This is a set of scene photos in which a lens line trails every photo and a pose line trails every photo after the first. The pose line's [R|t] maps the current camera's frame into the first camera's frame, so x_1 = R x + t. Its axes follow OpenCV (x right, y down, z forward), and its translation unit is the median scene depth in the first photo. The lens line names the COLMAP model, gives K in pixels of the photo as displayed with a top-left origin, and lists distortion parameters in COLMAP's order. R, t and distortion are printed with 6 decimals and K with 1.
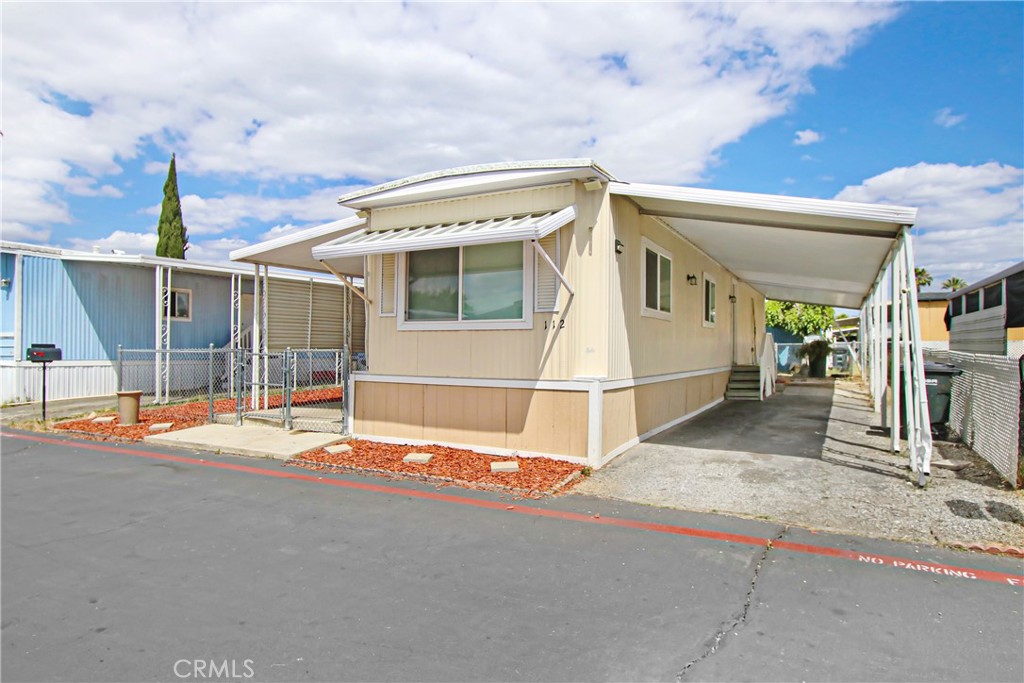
lens RADIAL K [[610.7, 0, 512.0], [0, 610.7, 341.5], [0, 0, 1]] dist [-0.004943, -0.001971]
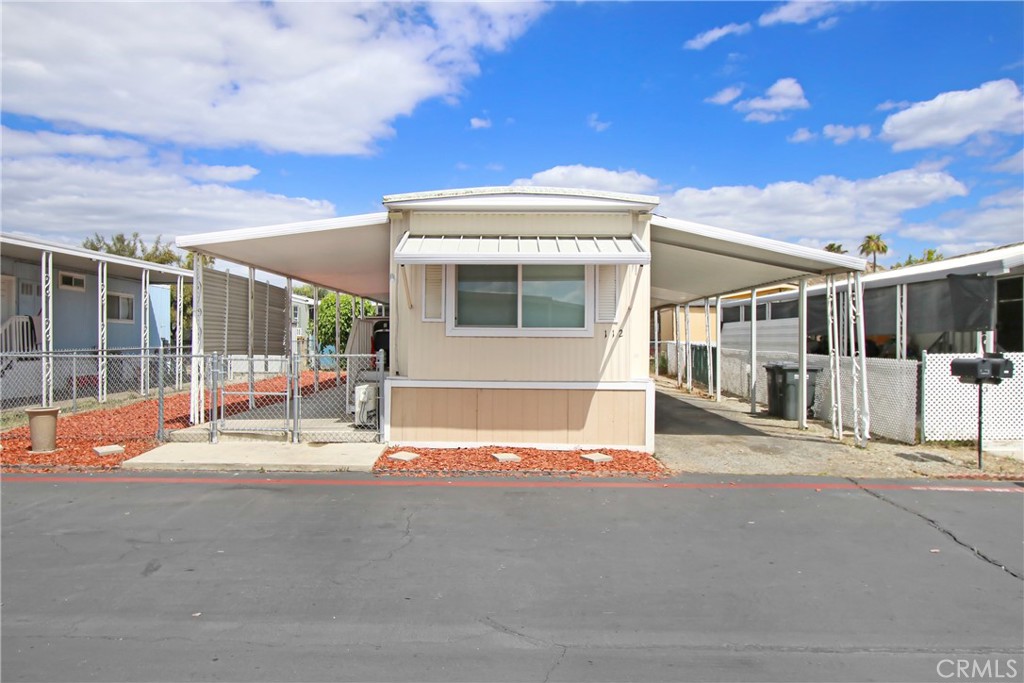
lens RADIAL K [[689.4, 0, 512.0], [0, 689.4, 341.5], [0, 0, 1]] dist [-0.002301, 0.001510]
pose [[0.888568, 0.002929, 0.458735, -0.652417], [-0.008059, 0.999925, 0.009226, -0.021783], [-0.458674, -0.011895, 0.888525, -0.069503]]
